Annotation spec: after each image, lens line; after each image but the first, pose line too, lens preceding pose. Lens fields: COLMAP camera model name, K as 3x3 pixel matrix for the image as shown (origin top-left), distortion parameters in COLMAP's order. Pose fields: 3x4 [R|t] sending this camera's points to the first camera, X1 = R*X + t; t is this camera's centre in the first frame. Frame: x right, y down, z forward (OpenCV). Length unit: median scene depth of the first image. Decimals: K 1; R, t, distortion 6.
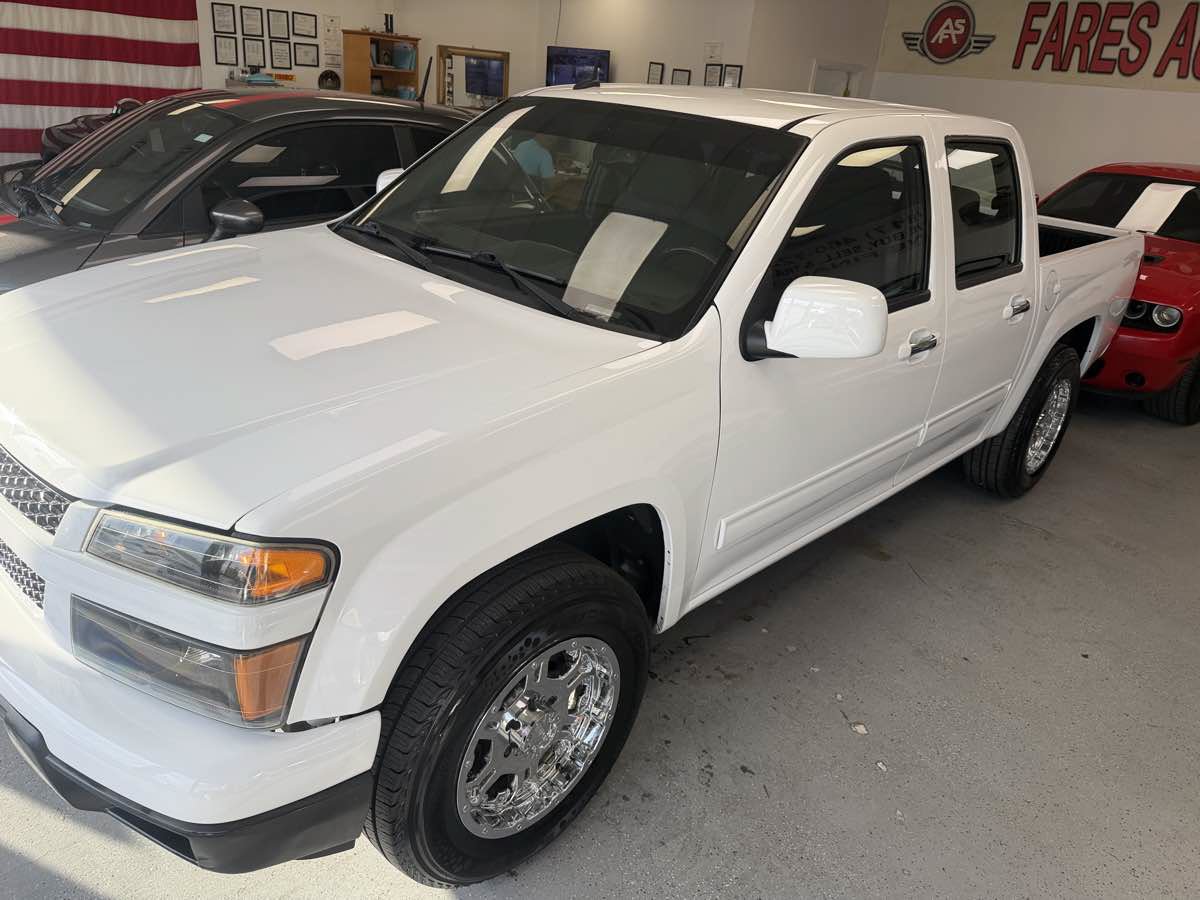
lens RADIAL K [[856.4, 0, 596.7], [0, 856.4, 446.1], [0, 0, 1]] dist [0.011223, -0.013346]
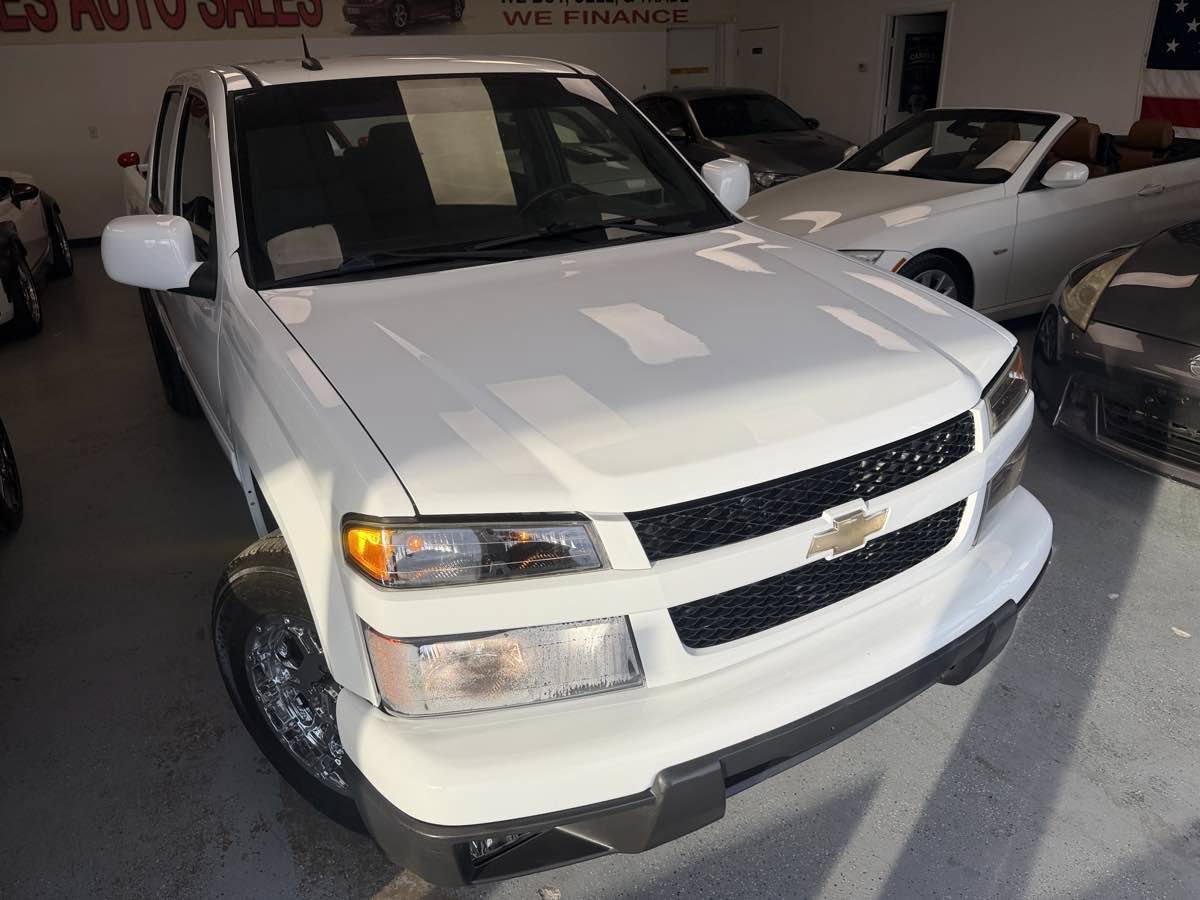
lens RADIAL K [[856.4, 0, 601.3], [0, 856.4, 445.3], [0, 0, 1]] dist [0.011223, -0.013346]
pose [[0.268460, -0.474643, 0.838238, -0.514403], [0.435956, 0.835832, 0.333658, -0.150647], [-0.858995, 0.275862, 0.431310, 0.273768]]
